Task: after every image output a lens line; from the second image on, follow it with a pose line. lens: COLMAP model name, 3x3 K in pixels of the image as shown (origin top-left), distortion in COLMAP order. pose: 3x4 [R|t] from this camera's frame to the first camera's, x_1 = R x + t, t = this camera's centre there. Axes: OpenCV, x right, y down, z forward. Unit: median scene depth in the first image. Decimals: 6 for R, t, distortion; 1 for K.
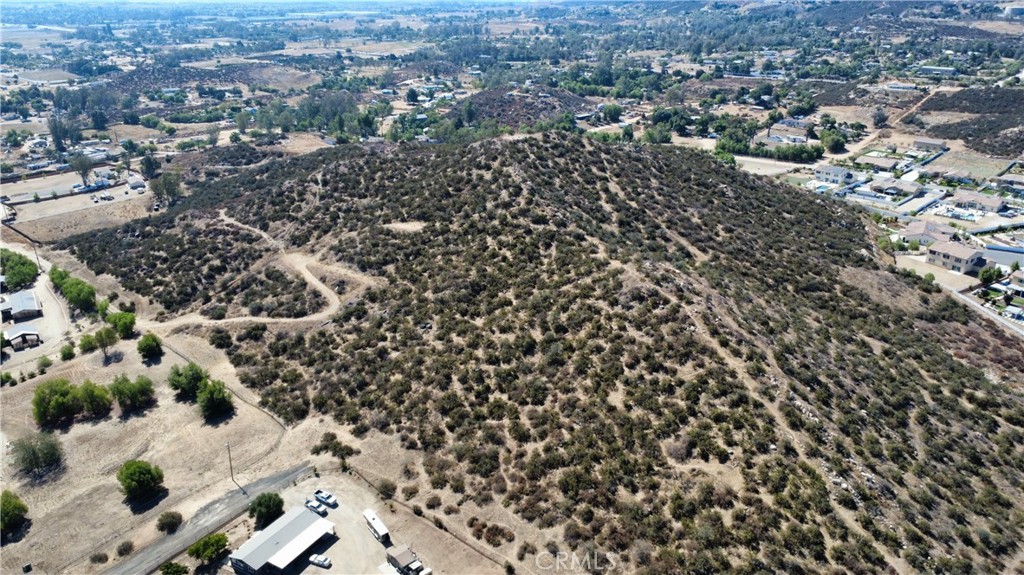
lens RADIAL K [[774.2, 0, 515.1], [0, 774.2, 289.6], [0, 0, 1]] dist [0.006234, -0.008633]
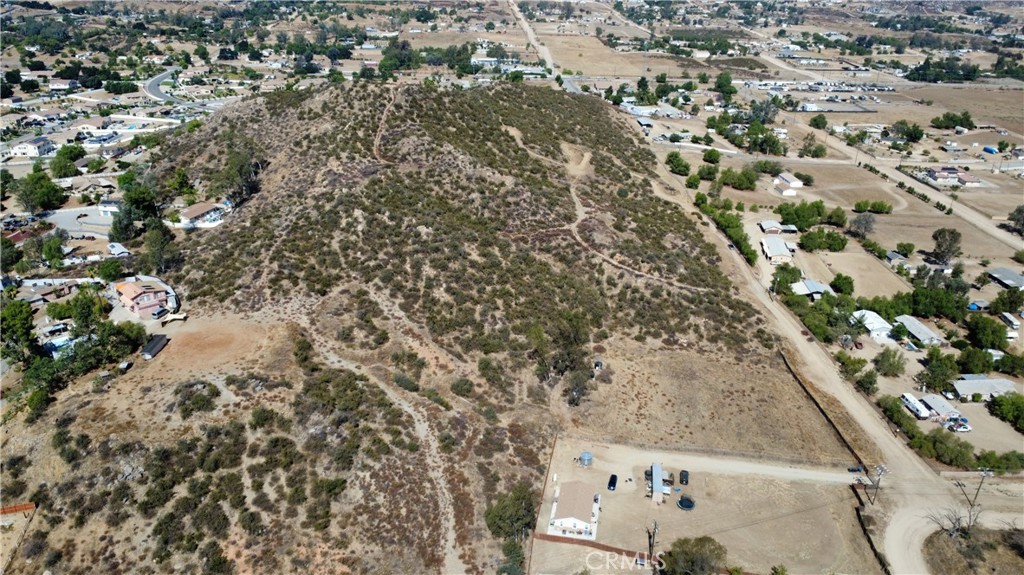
lens RADIAL K [[774.2, 0, 515.1], [0, 774.2, 289.6], [0, 0, 1]] dist [0.006234, -0.008633]
pose [[-0.733341, -0.274364, 0.622042, -1.176928], [0.246527, 0.745367, 0.619396, -0.792459], [-0.633590, 0.607579, -0.478970, 1.994216]]
